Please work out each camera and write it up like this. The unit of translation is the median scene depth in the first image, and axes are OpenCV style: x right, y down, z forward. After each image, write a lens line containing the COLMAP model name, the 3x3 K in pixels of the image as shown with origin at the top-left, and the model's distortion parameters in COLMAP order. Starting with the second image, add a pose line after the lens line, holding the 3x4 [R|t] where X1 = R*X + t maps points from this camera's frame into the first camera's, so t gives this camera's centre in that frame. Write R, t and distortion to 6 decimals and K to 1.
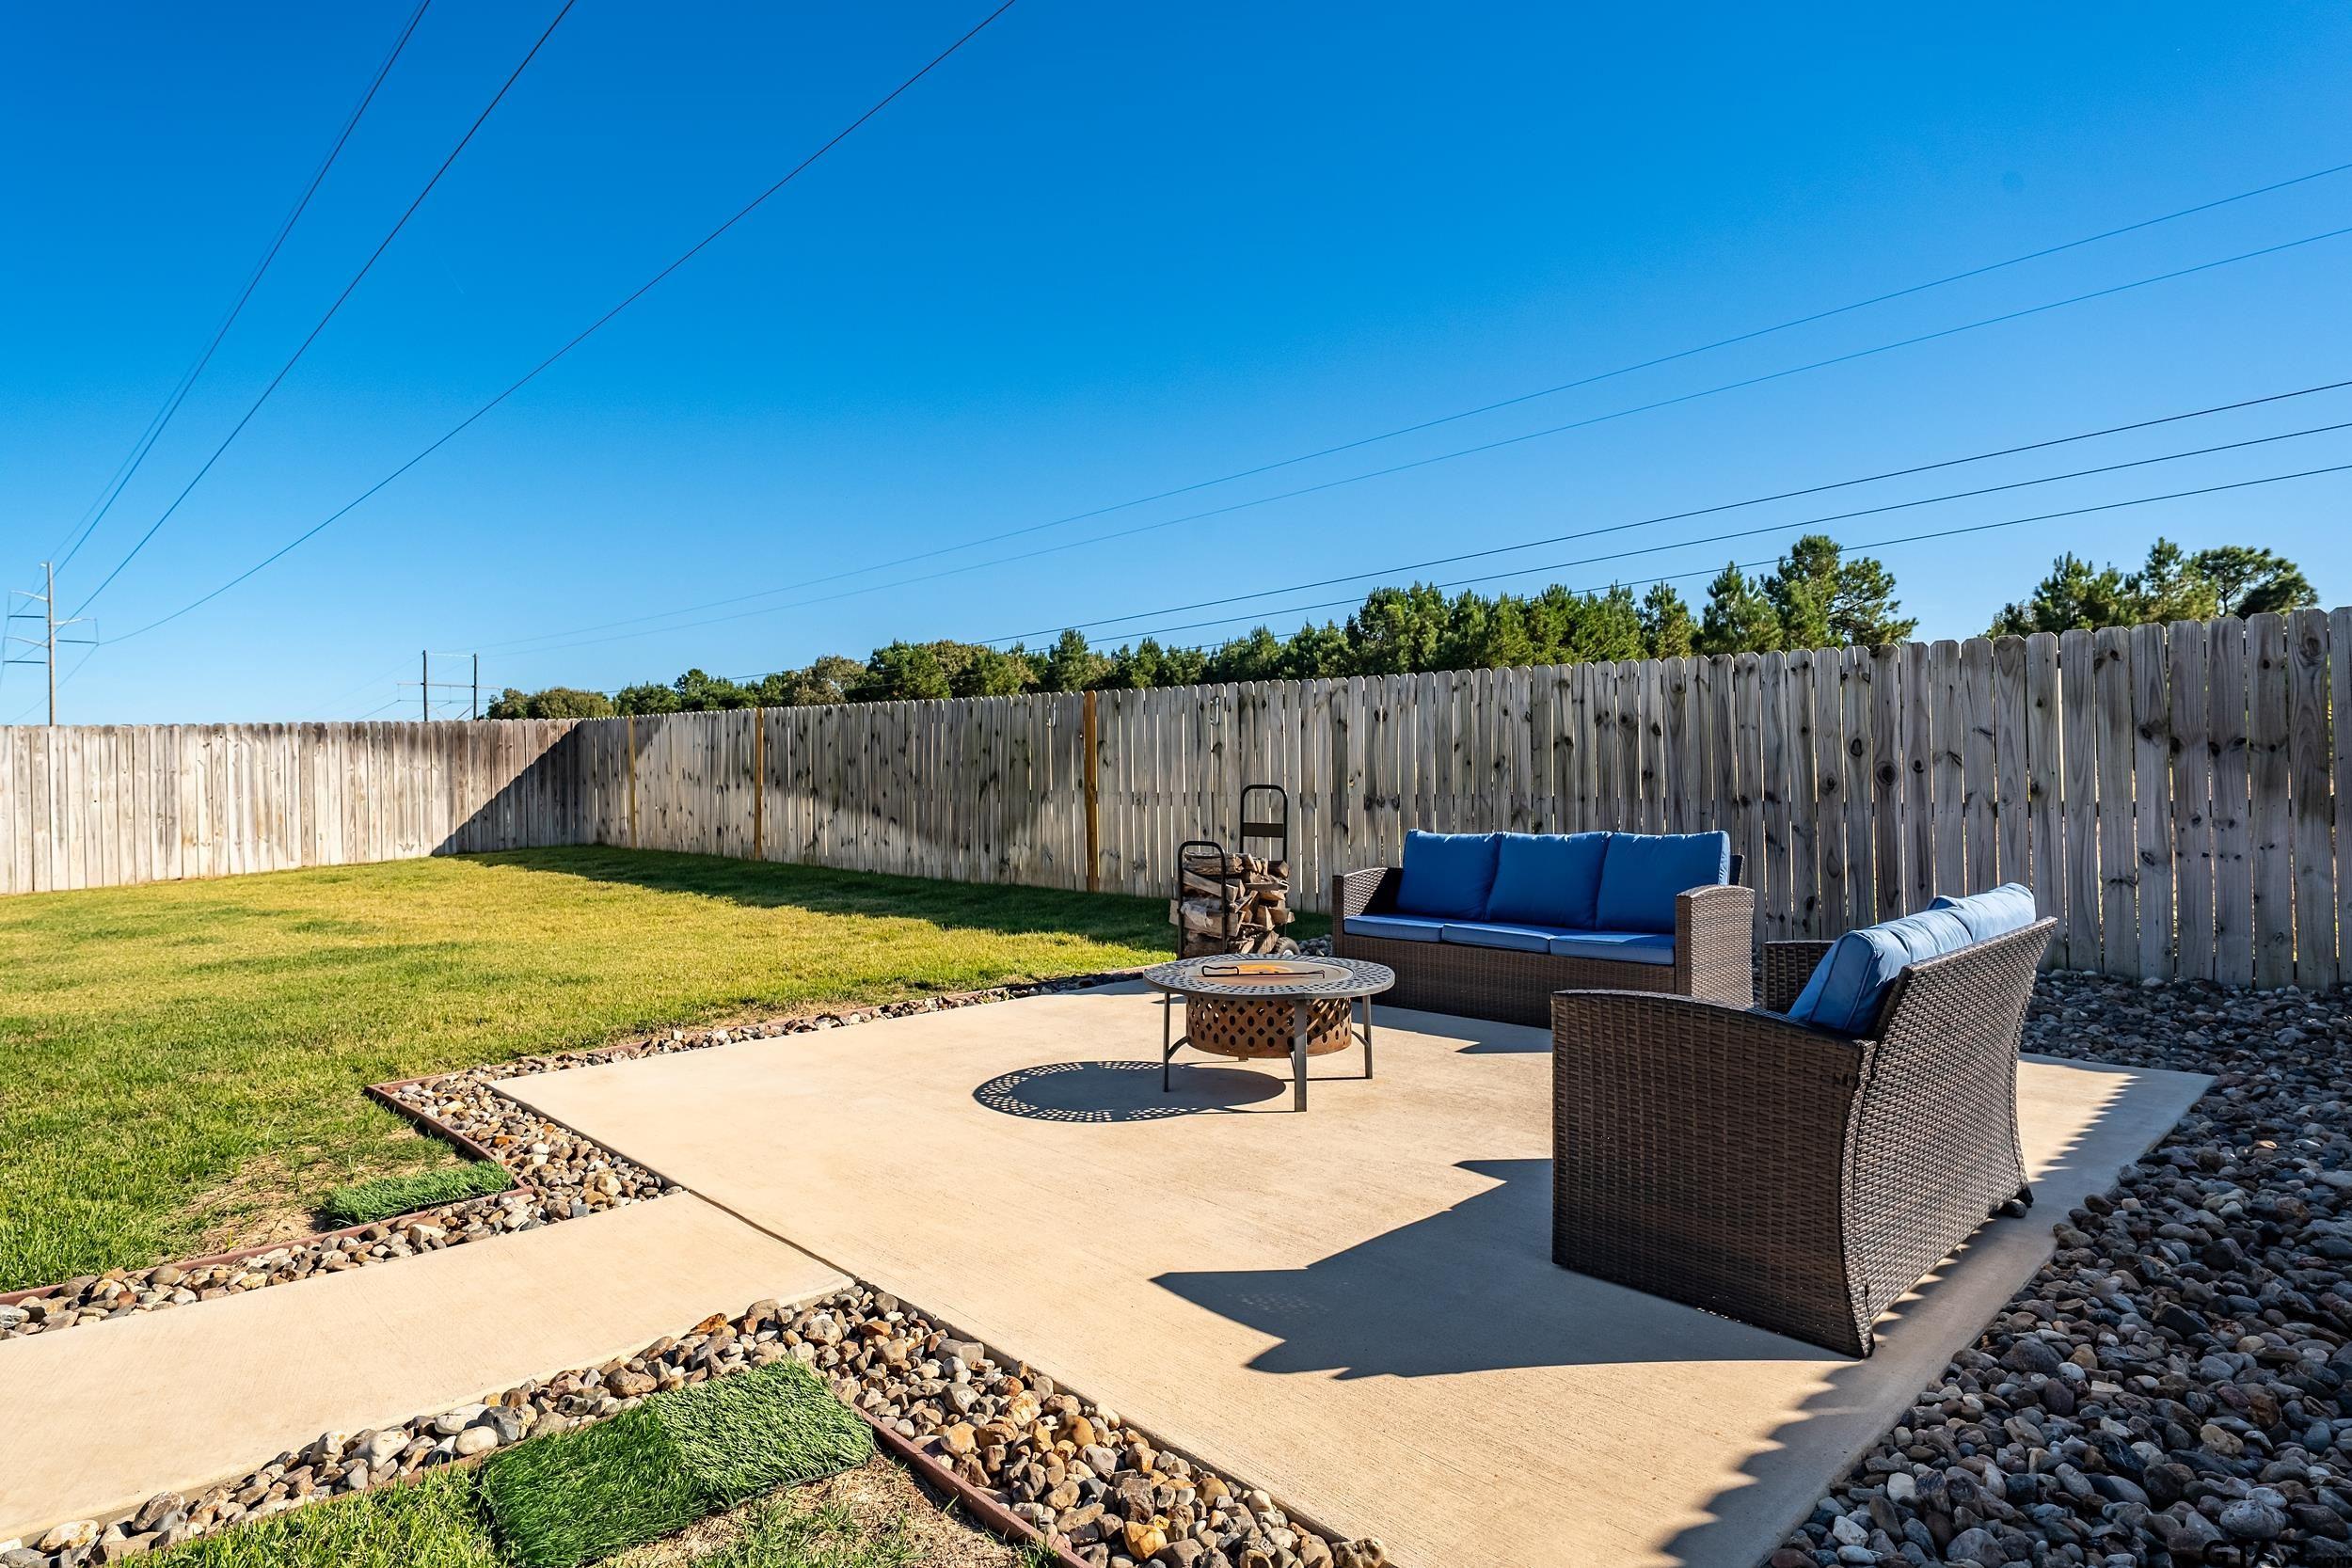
lens RADIAL K [[1300.1, 0, 1179.0], [0, 1300.1, 772.9], [0, 0, 1]] dist [-0.000126, 0.000047]
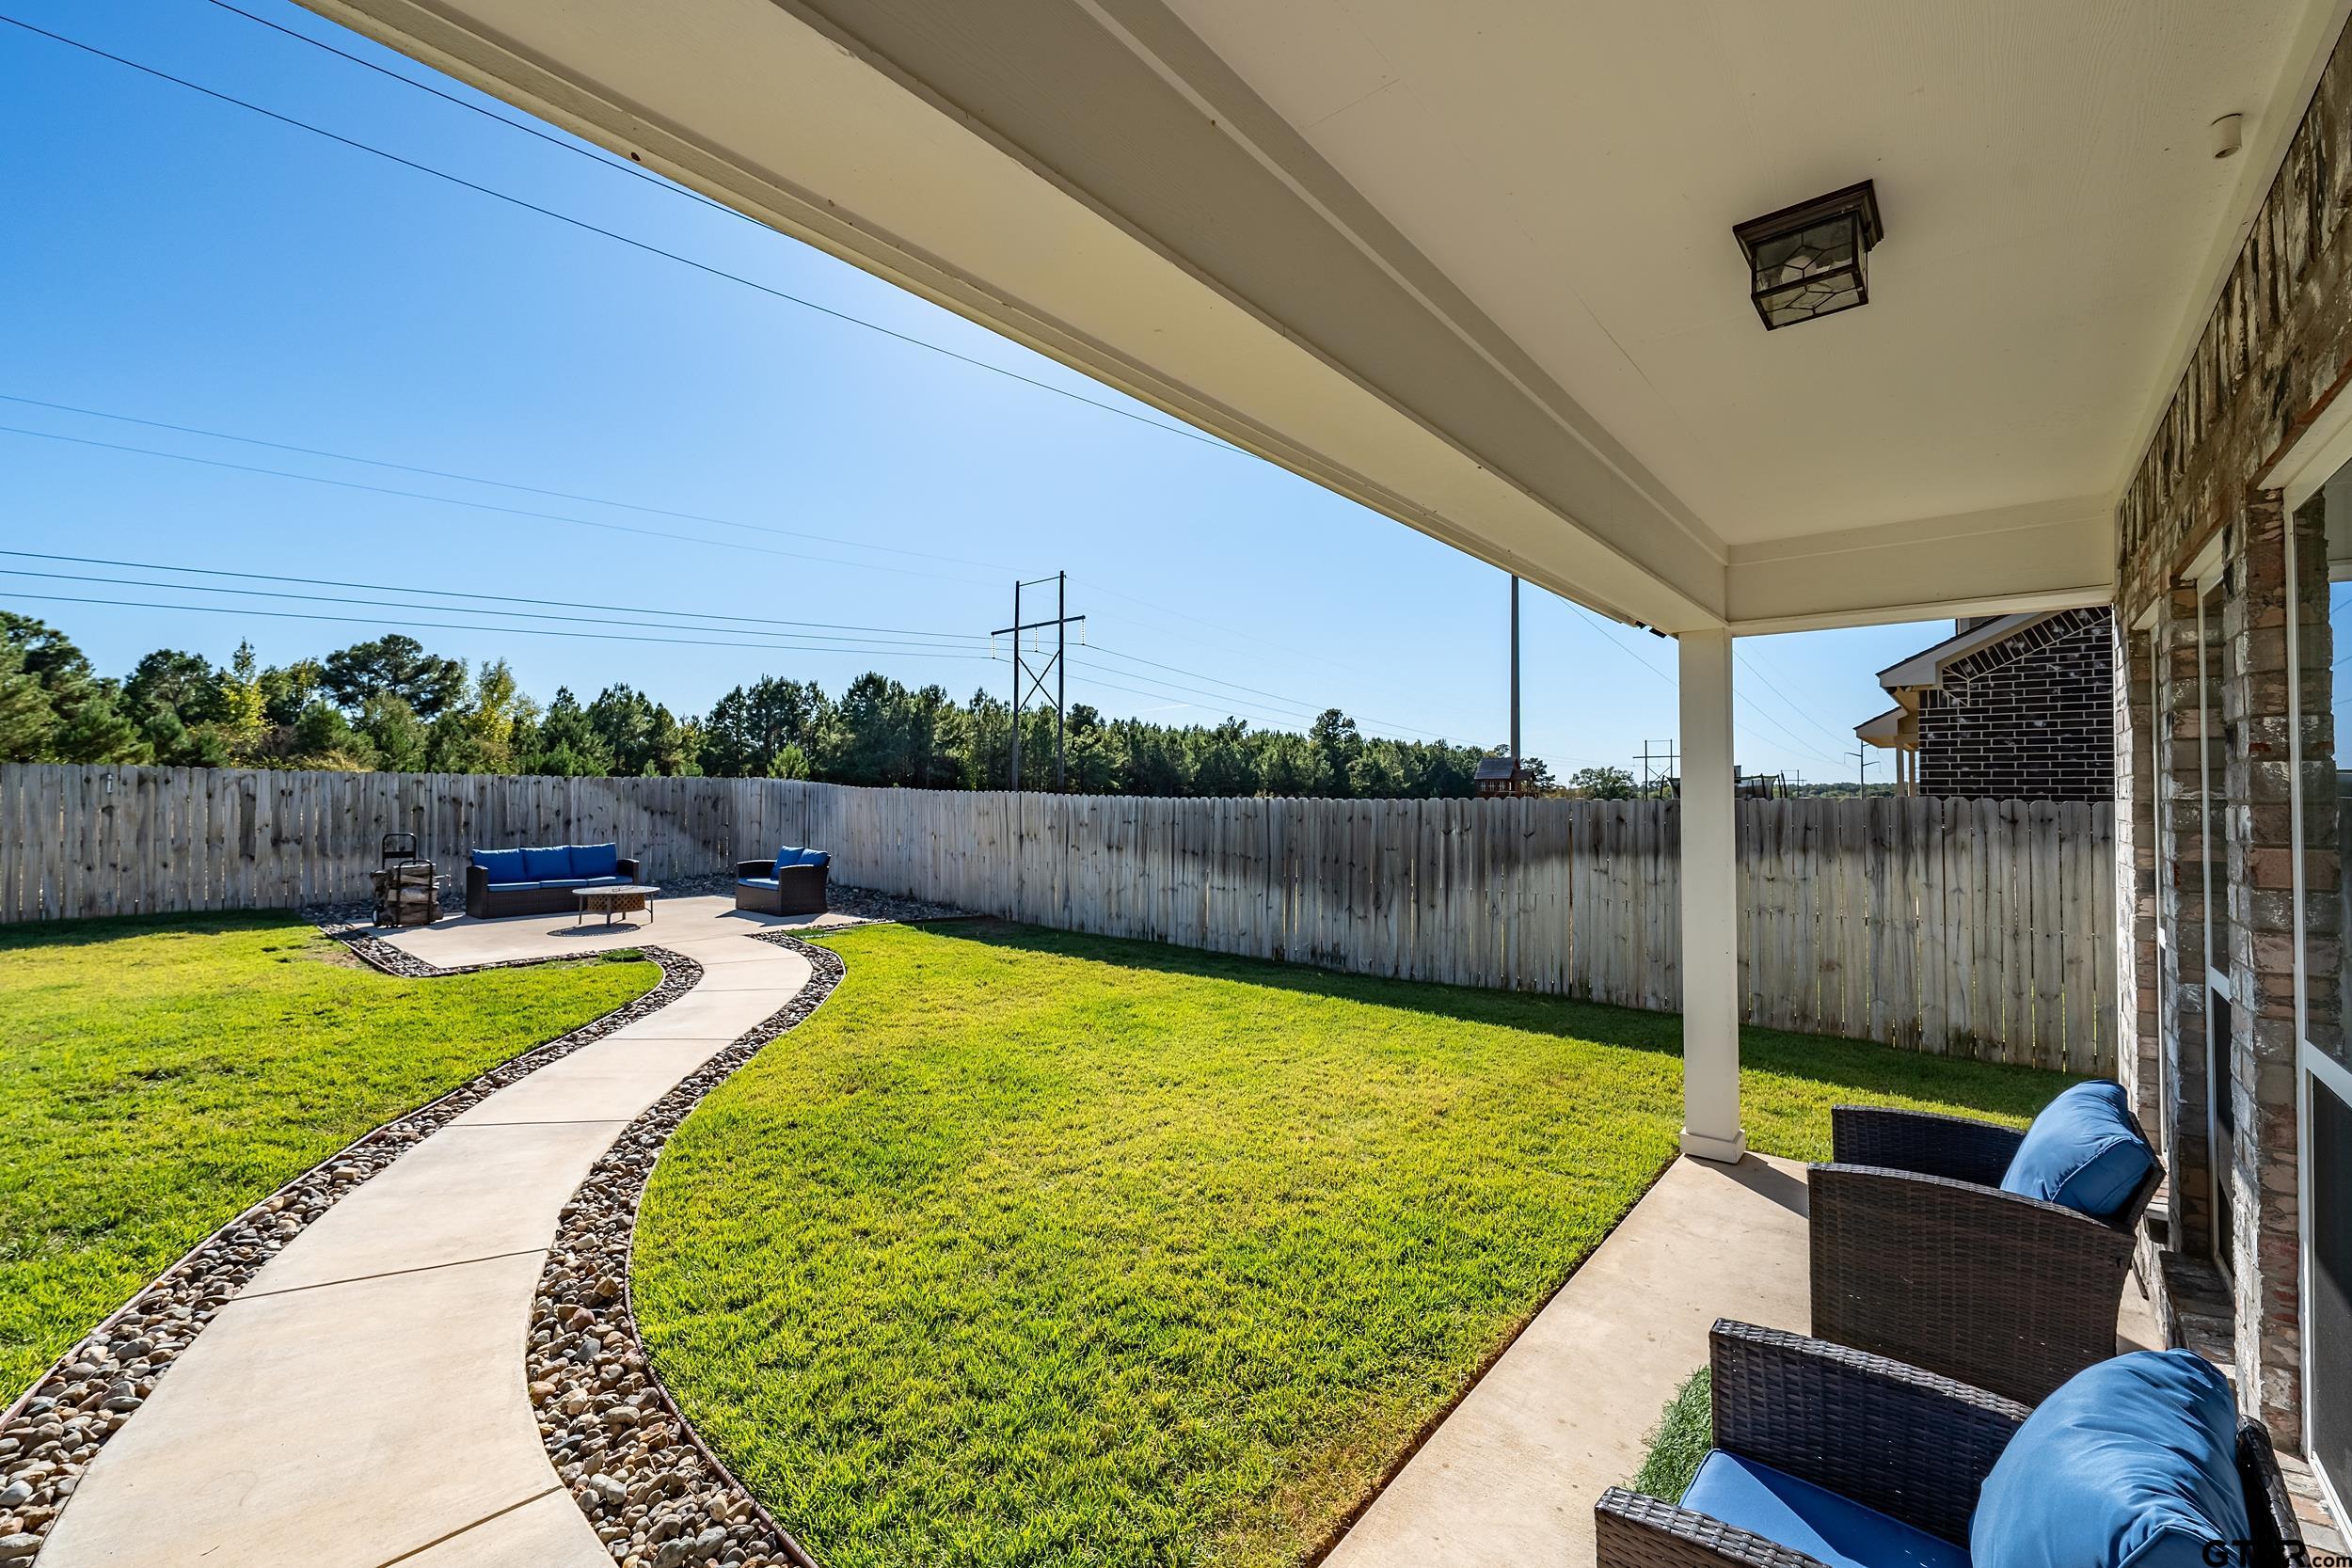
lens RADIAL K [[961.1, 0, 1176.0], [0, 961.1, 778.2], [0, 0, 1]] dist [0.000966, 0.000069]
pose [[-0.093802, 0.022246, 0.995342, -1.427532], [-0.009679, 0.999683, -0.023255, -0.050356], [-0.995544, -0.011815, -0.093557, -0.111497]]
